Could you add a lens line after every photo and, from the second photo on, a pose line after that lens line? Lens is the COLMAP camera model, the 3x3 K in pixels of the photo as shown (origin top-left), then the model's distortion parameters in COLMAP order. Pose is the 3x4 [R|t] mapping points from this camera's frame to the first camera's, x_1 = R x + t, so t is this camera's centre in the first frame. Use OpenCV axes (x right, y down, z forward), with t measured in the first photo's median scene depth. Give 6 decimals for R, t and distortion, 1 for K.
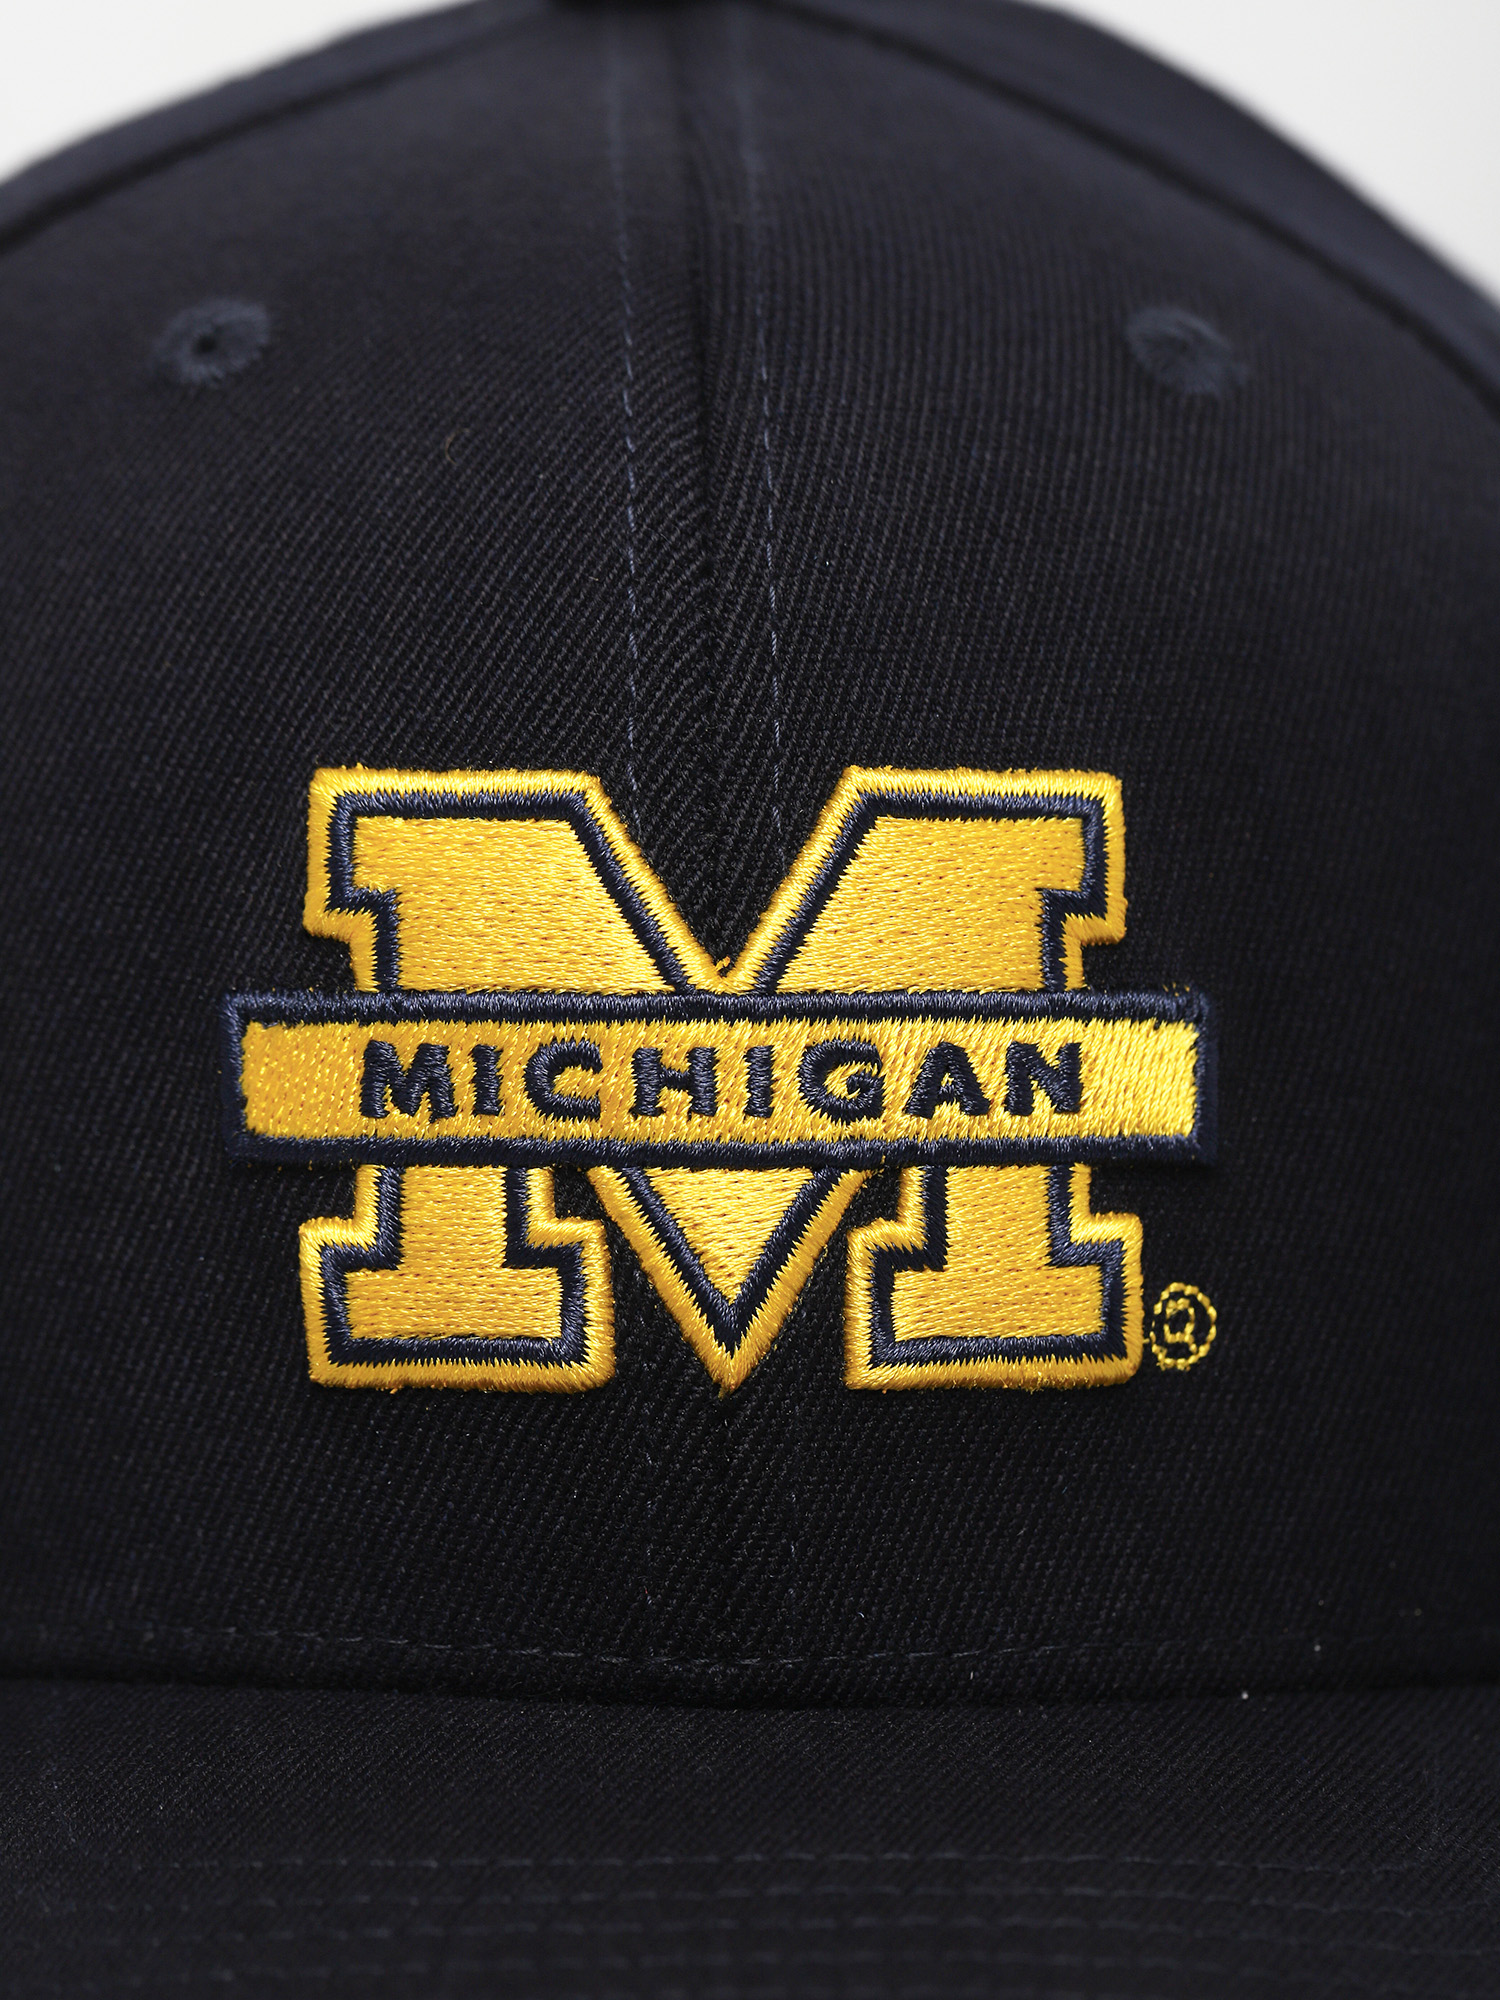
lens RADIAL K [[6704.8, 0, 750.0], [0, 6704.8, 1000.0], [0, 0, 1]] dist [0.036077, -1.085290]
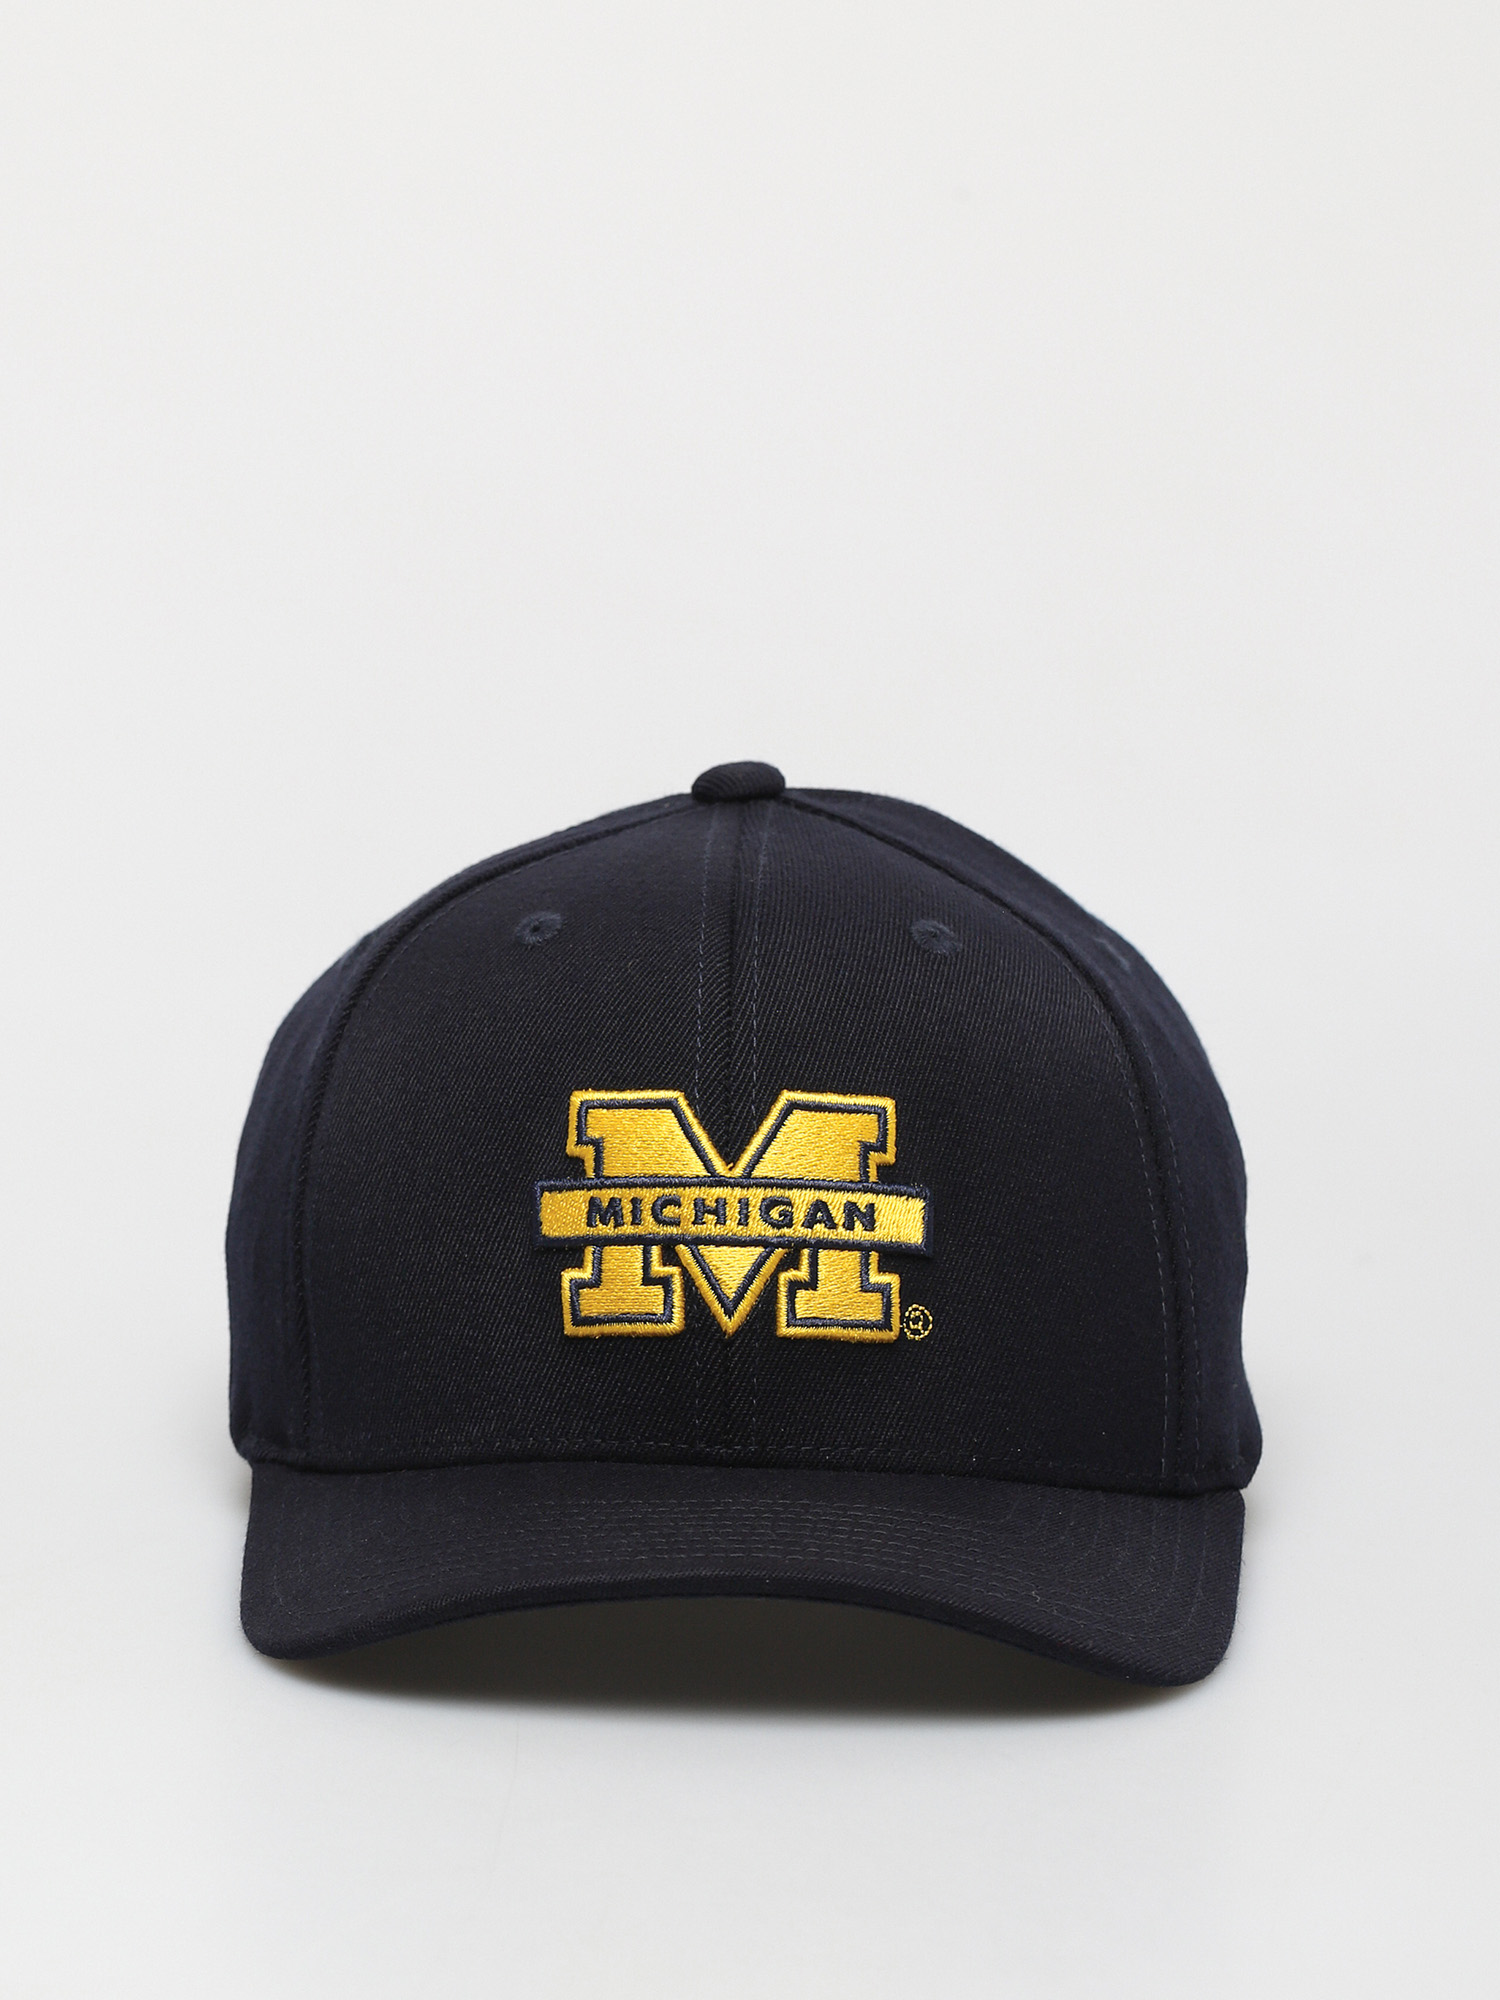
lens RADIAL K [[6704.8, 0, 750.0], [0, 6704.8, 1000.0], [0, 0, 1]] dist [0.036077, -1.085290]
pose [[0.997579, 0.011795, -0.068540, 0.174155], [-0.021376, 0.989810, -0.140778, 0.285692], [0.066182, 0.141902, 0.987666, -1.488516]]
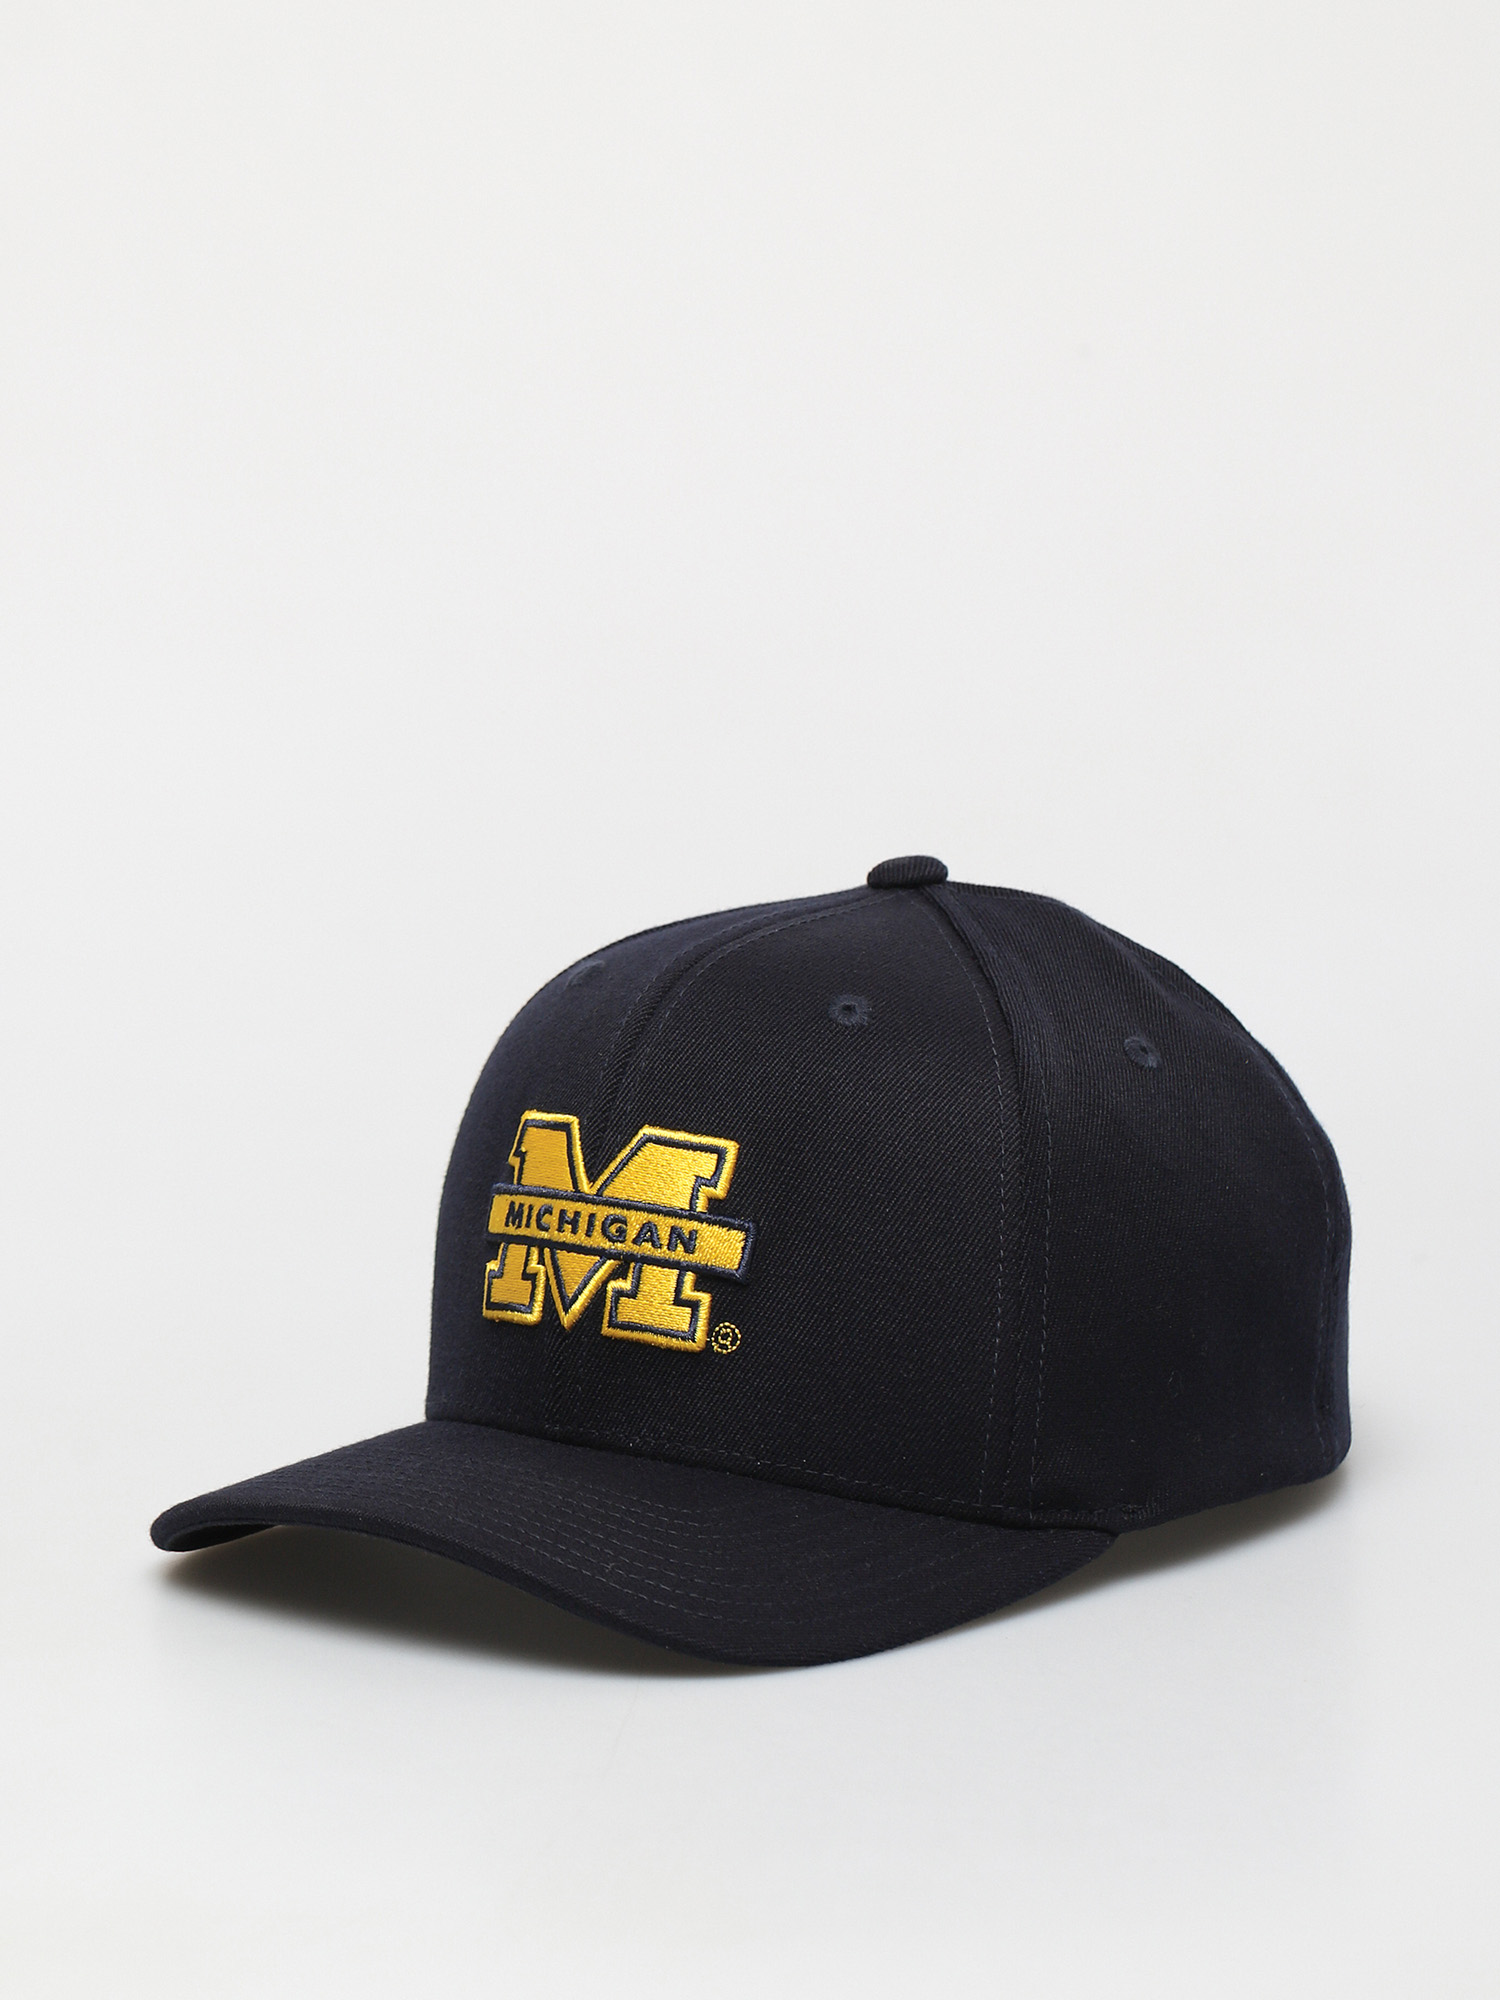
lens RADIAL K [[6704.8, 0, 750.0], [0, 6704.8, 1000.0], [0, 0, 1]] dist [0.036077, -1.085290]
pose [[0.746115, 0.085355, -0.660323, 1.959717], [-0.193533, 0.976731, -0.092424, 0.171728], [0.637069, 0.196753, 0.745272, -1.145553]]
